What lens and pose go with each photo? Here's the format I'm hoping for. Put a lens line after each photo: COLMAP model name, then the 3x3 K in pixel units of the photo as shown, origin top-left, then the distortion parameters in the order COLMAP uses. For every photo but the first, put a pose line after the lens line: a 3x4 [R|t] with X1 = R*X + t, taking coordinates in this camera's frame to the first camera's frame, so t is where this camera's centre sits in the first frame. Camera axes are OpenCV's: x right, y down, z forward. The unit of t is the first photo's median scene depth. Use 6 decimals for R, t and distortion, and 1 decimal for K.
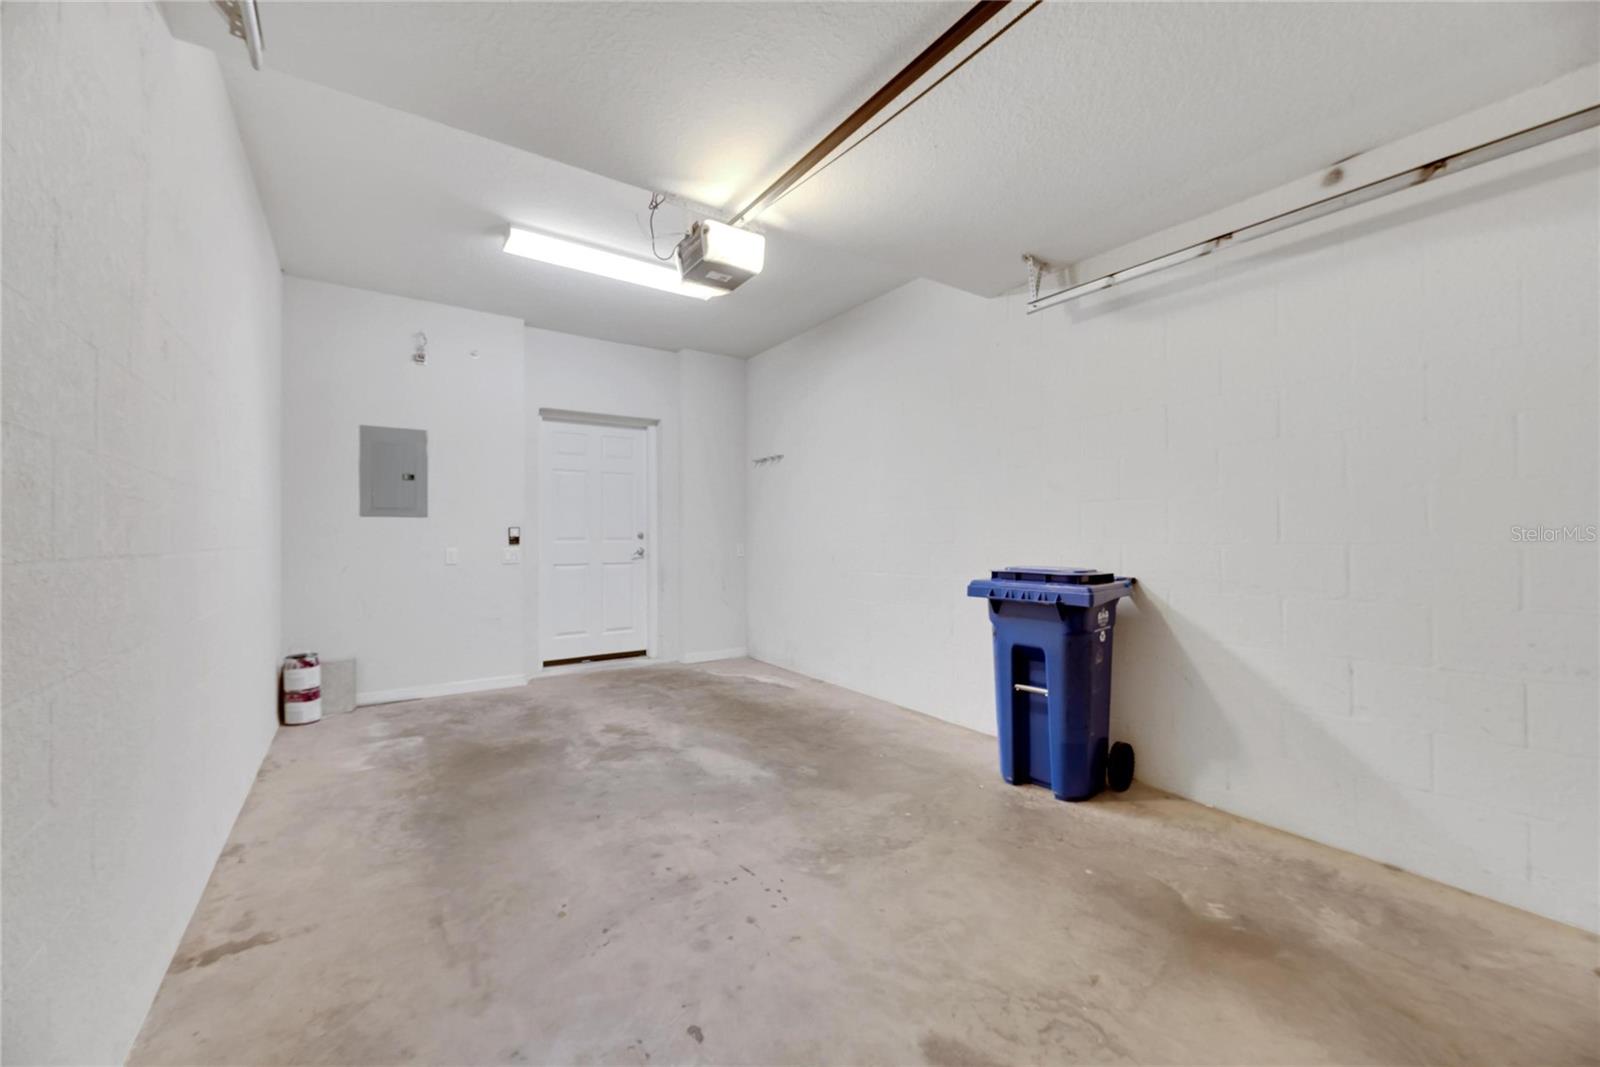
lens RADIAL K [[634.8, 0, 799.6], [0, 634.8, 535.1], [0, 0, 1]] dist [-0.001929, -0.001537]
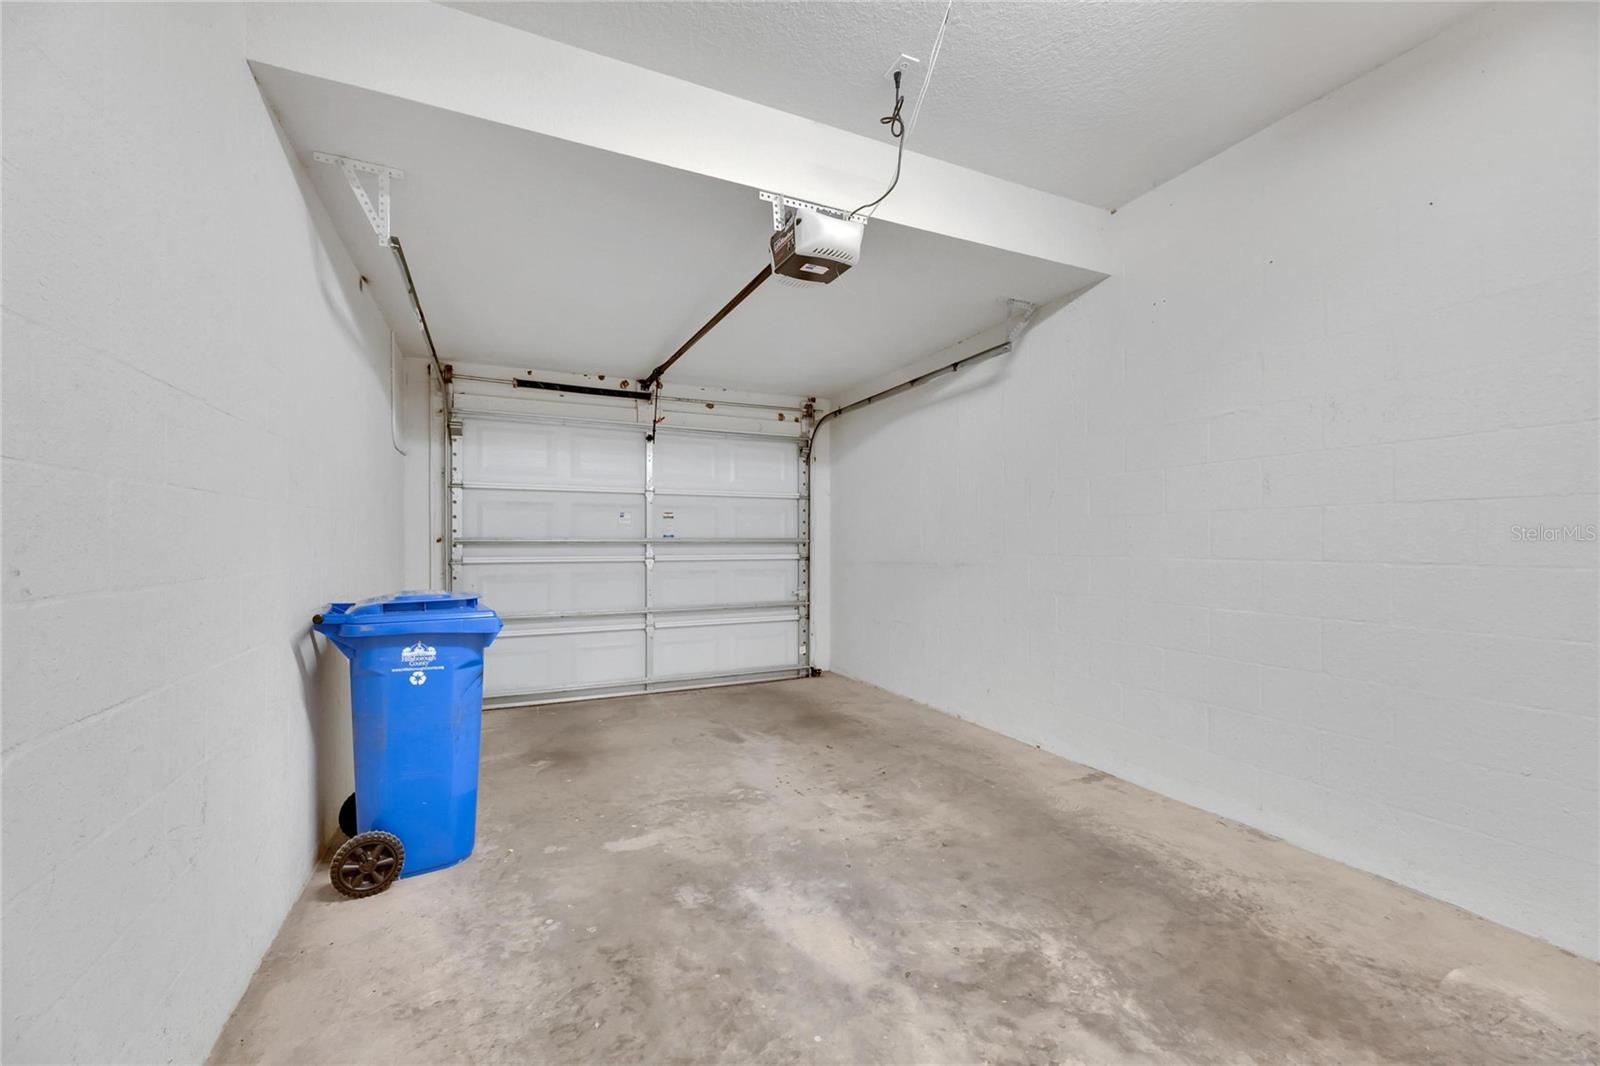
lens RADIAL K [[634.8, 0, 800.3], [0, 634.8, 538.9], [0, 0, 1]] dist [-0.001929, -0.001537]
pose [[-0.986762, 0.008247, 0.161966, -0.262055], [0.007323, 0.999953, -0.006298, -0.011867], [-0.162010, -0.005029, -0.986776, 1.977803]]
